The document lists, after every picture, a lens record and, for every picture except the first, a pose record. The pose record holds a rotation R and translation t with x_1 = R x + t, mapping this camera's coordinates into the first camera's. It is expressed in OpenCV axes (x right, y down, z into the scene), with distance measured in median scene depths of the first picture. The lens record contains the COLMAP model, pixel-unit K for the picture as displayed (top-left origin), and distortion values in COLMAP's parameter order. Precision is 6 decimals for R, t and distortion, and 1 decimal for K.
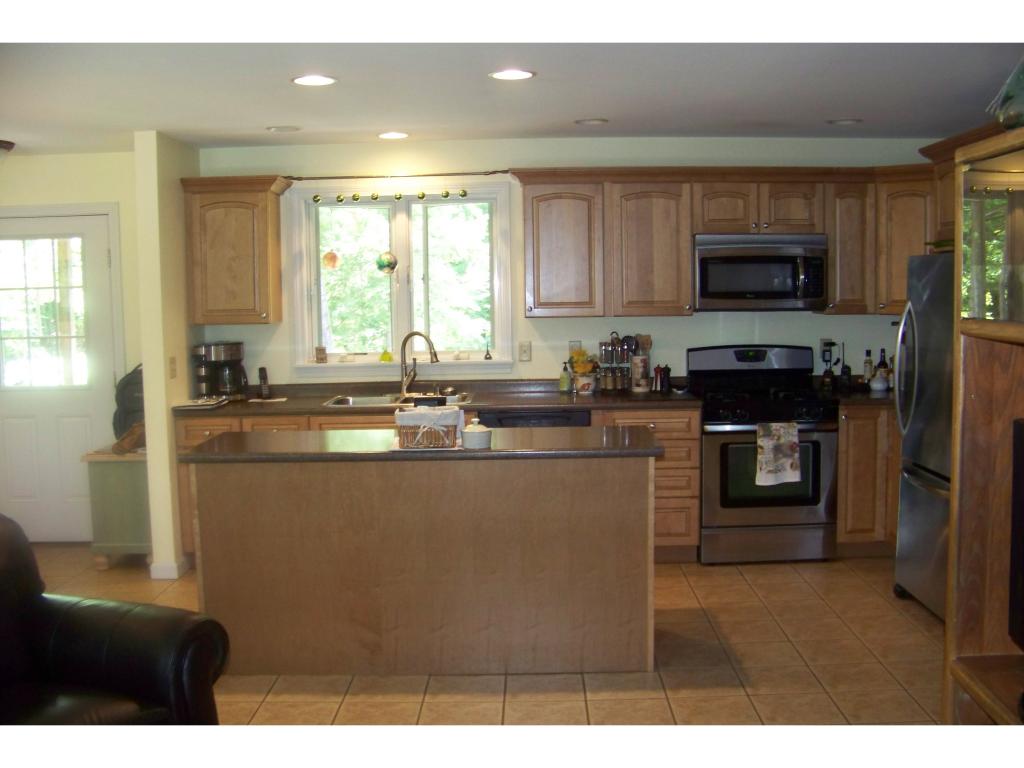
lens RADIAL K [[1072.3, 0, 512.0], [0, 1072.3, 384.0], [0, 0, 1]] dist [-0.266829, 0.331348]
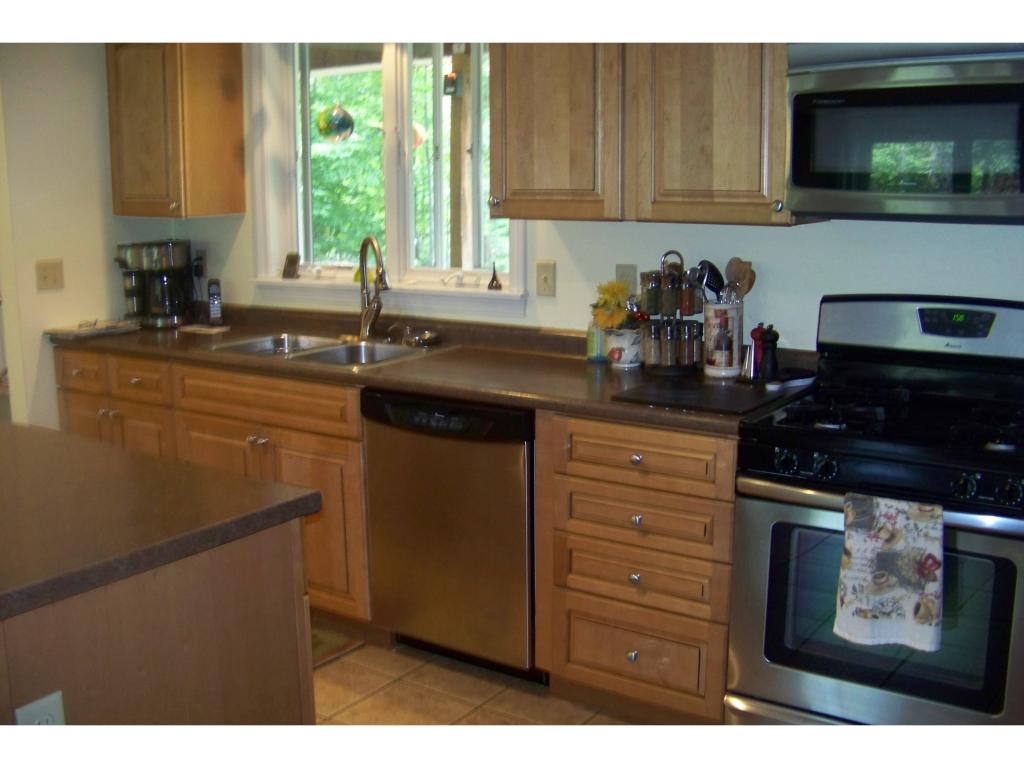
lens RADIAL K [[1072.3, 0, 512.0], [0, 1072.3, 384.0], [0, 0, 1]] dist [-0.266829, 0.331348]
pose [[0.840861, 0.112432, -0.529445, 0.310971], [-0.061590, 0.991709, 0.112781, -0.039794], [0.537736, -0.062225, 0.840814, 0.551028]]
